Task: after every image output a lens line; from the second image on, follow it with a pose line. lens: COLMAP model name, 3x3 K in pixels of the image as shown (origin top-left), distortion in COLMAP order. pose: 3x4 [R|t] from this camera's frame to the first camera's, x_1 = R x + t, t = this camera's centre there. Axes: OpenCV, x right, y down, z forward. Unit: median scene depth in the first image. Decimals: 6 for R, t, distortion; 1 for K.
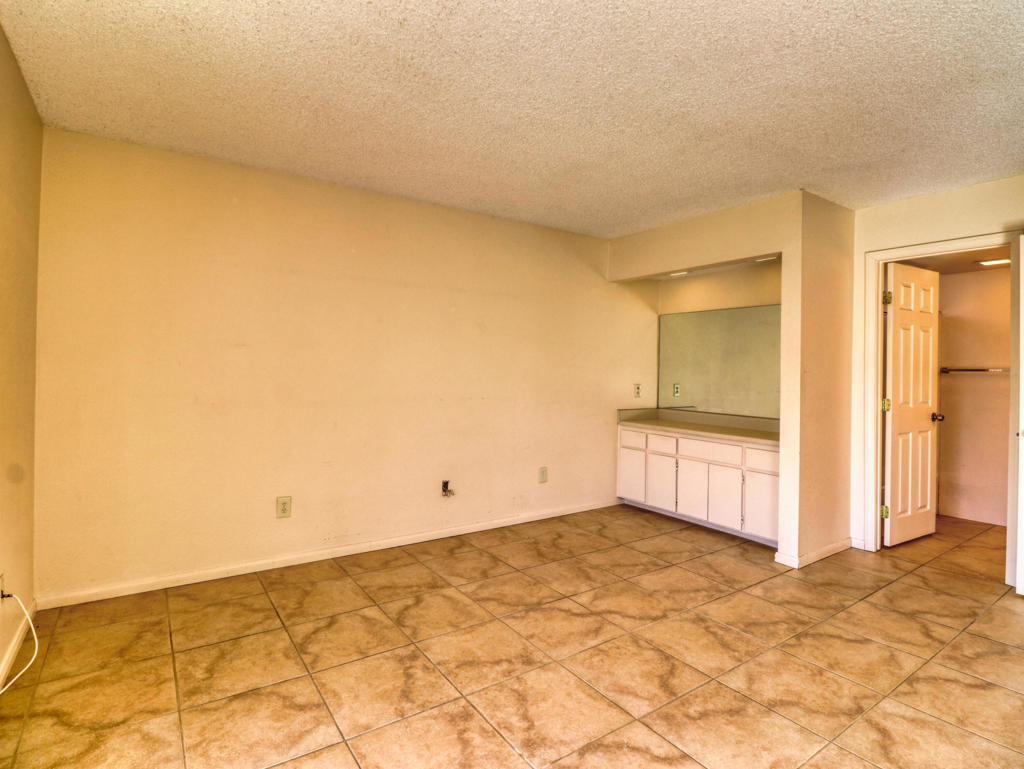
lens RADIAL K [[530.3, 0, 512.2], [0, 530.3, 379.2], [0, 0, 1]] dist [0.001395, -0.013747]
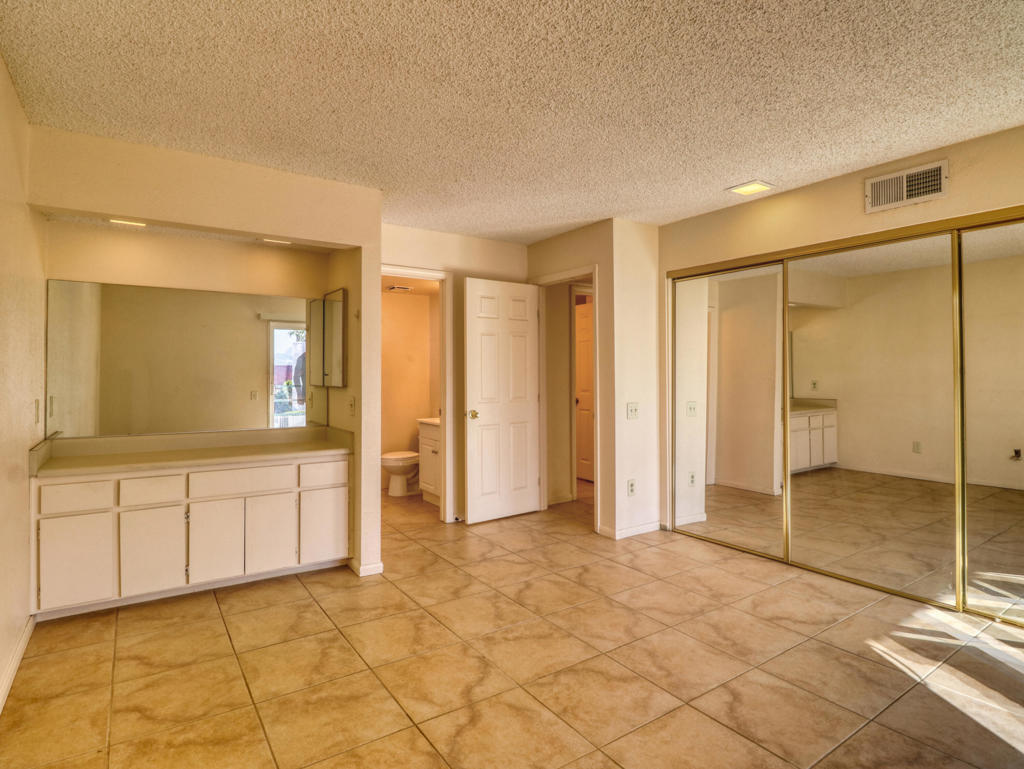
lens RADIAL K [[550.7, 0, 507.7], [0, 550.7, 374.2], [0, 0, 1]] dist [-0.002597, -0.008237]
pose [[0.012896, -0.012183, 0.999843, -0.543757], [0.021807, 0.999691, 0.011900, -0.021645], [-0.999679, 0.021650, 0.013158, 0.843742]]
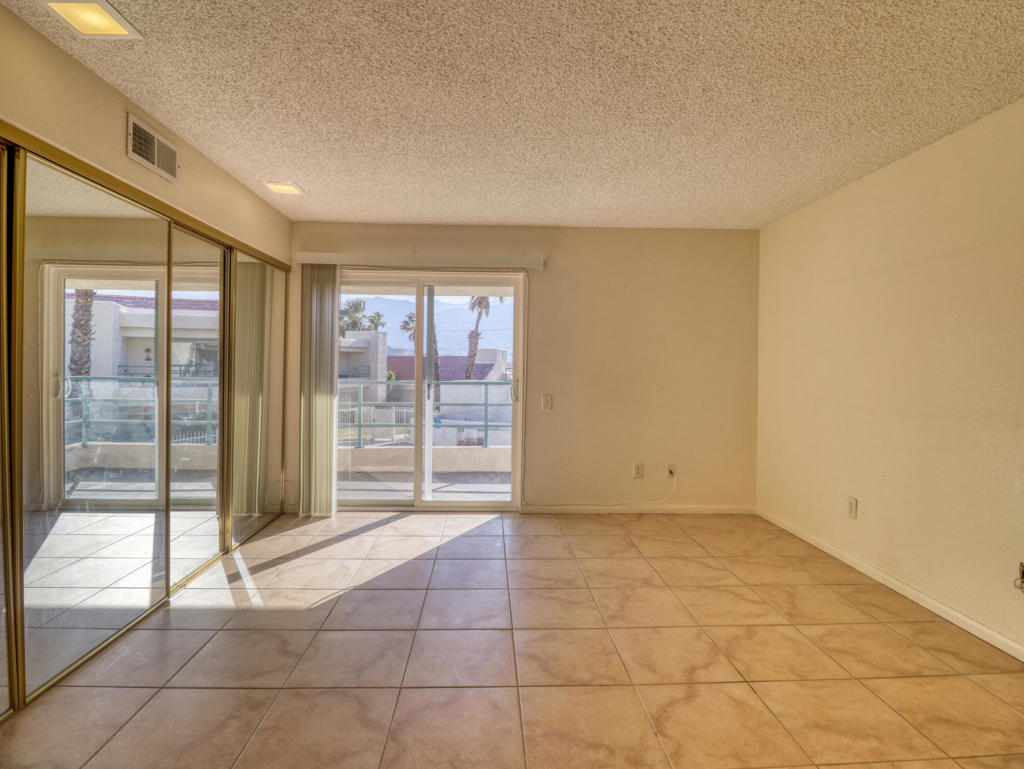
lens RADIAL K [[530.3, 0, 503.1], [0, 530.3, 377.1], [0, 0, 1]] dist [0.001395, -0.013747]
pose [[-0.544668, -0.003210, -0.838646, 0.866357], [-0.033146, 0.999294, 0.017702, -0.007046], [0.837996, 0.037439, -0.544390, 1.066455]]
